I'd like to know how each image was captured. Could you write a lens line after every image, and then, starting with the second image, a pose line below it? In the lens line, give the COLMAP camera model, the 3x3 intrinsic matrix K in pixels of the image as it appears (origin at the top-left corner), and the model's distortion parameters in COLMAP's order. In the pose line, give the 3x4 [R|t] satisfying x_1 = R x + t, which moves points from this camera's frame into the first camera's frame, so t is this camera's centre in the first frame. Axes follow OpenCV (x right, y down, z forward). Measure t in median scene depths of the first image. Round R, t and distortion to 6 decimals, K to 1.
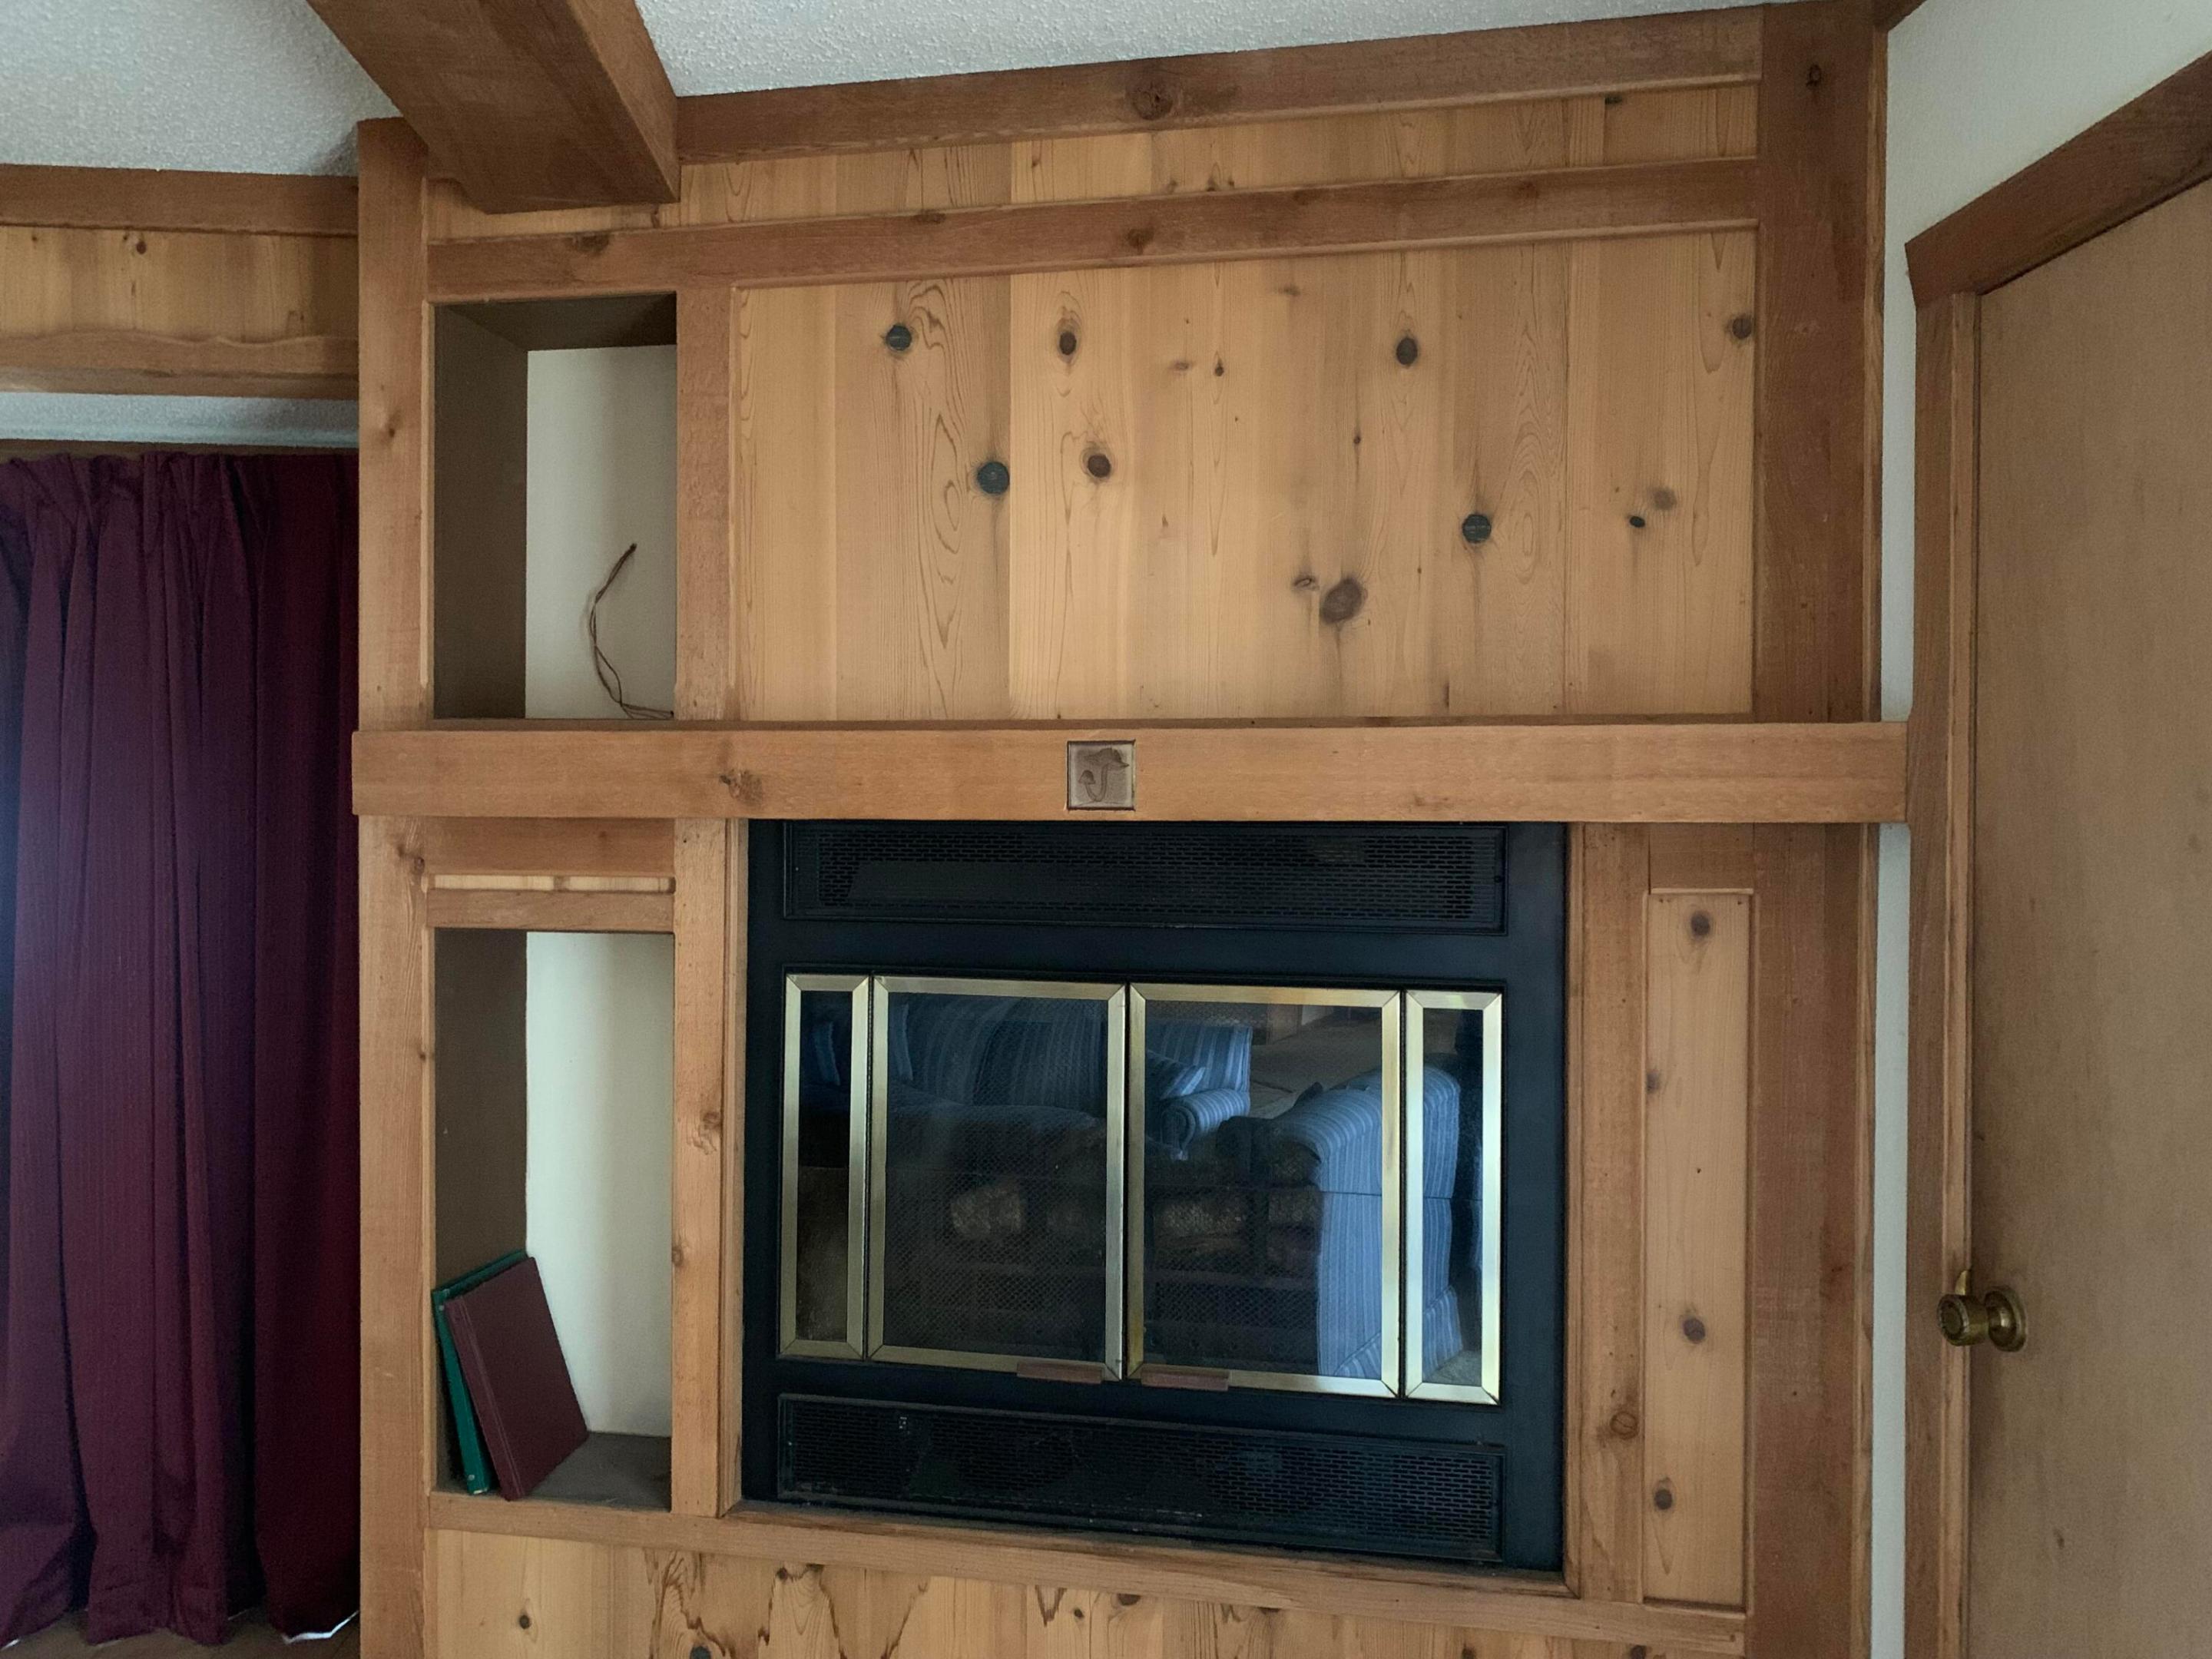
lens RADIAL K [[1699.3, 0, 1086.6], [0, 1699.3, 815.1], [0, 0, 1]] dist [0.036341, -0.025488]
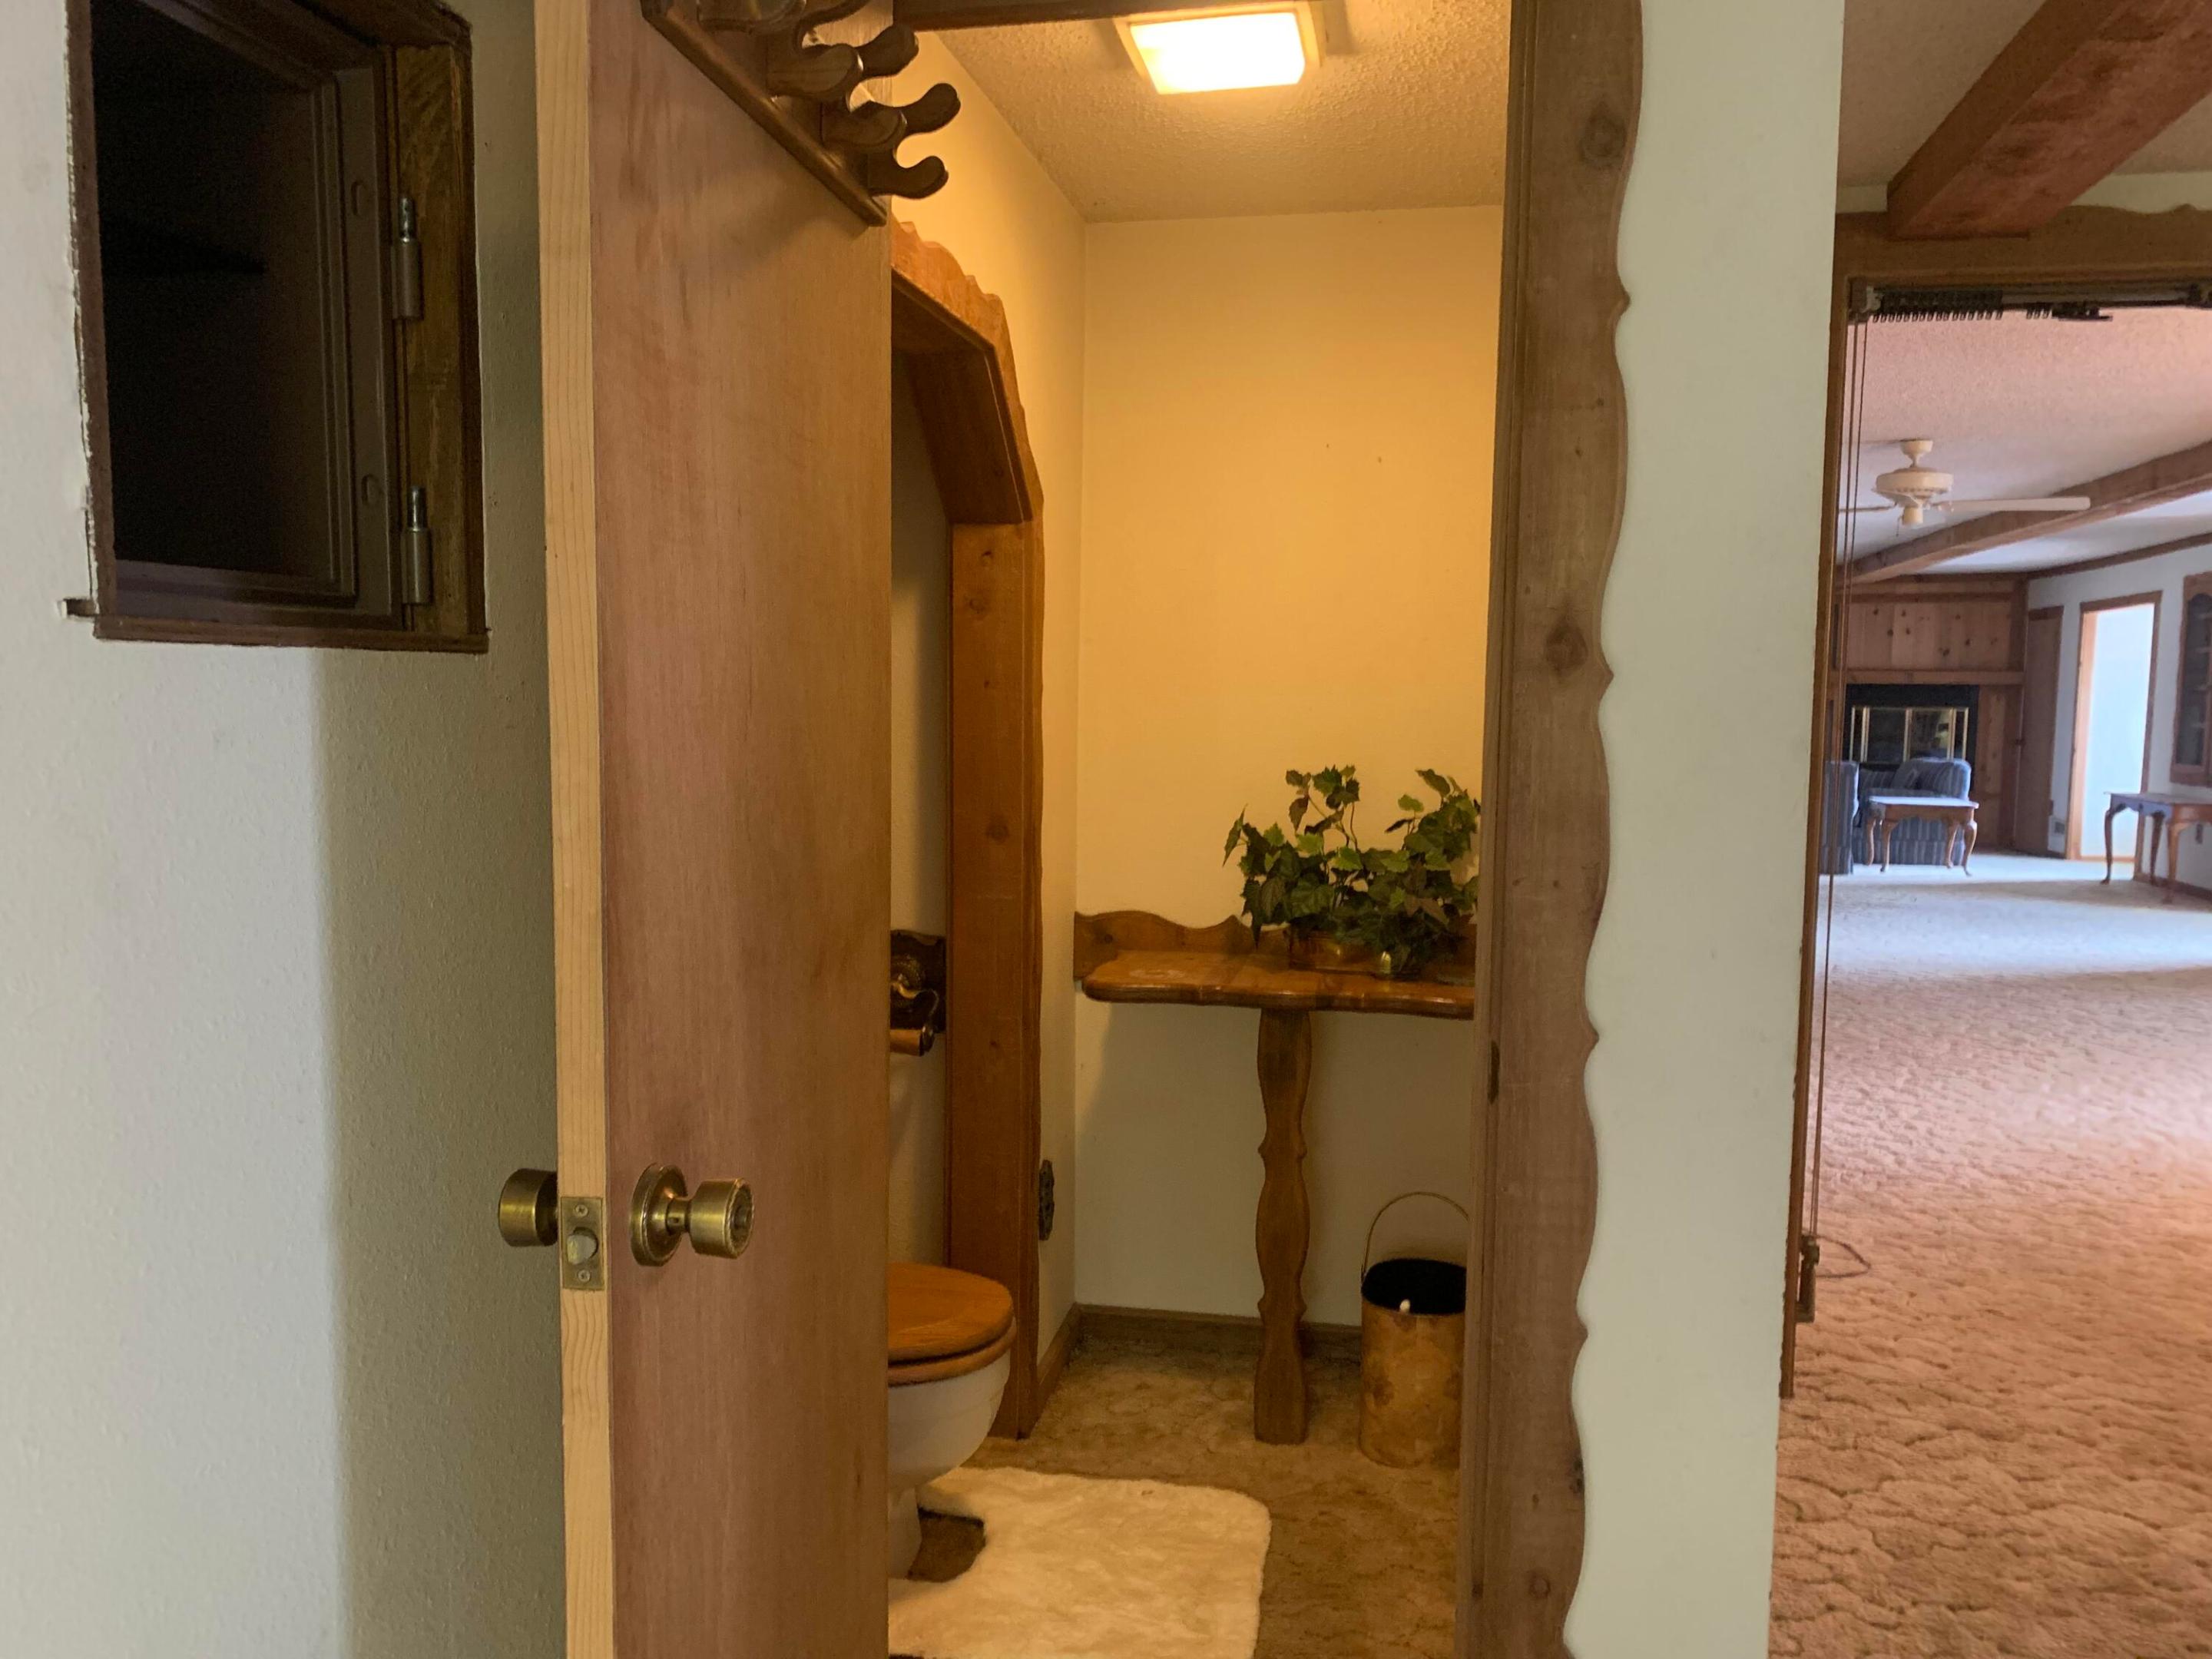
lens RADIAL K [[1678.9, 0, 1113.1], [0, 1678.9, 828.4], [0, 0, 1]] dist [0.031250, -0.031705]
pose [[0.963223, 0.032741, -0.266701, -1.233326], [-0.012695, 0.996986, 0.076541, 0.104917], [0.268403, -0.070340, 0.960735, -6.434319]]
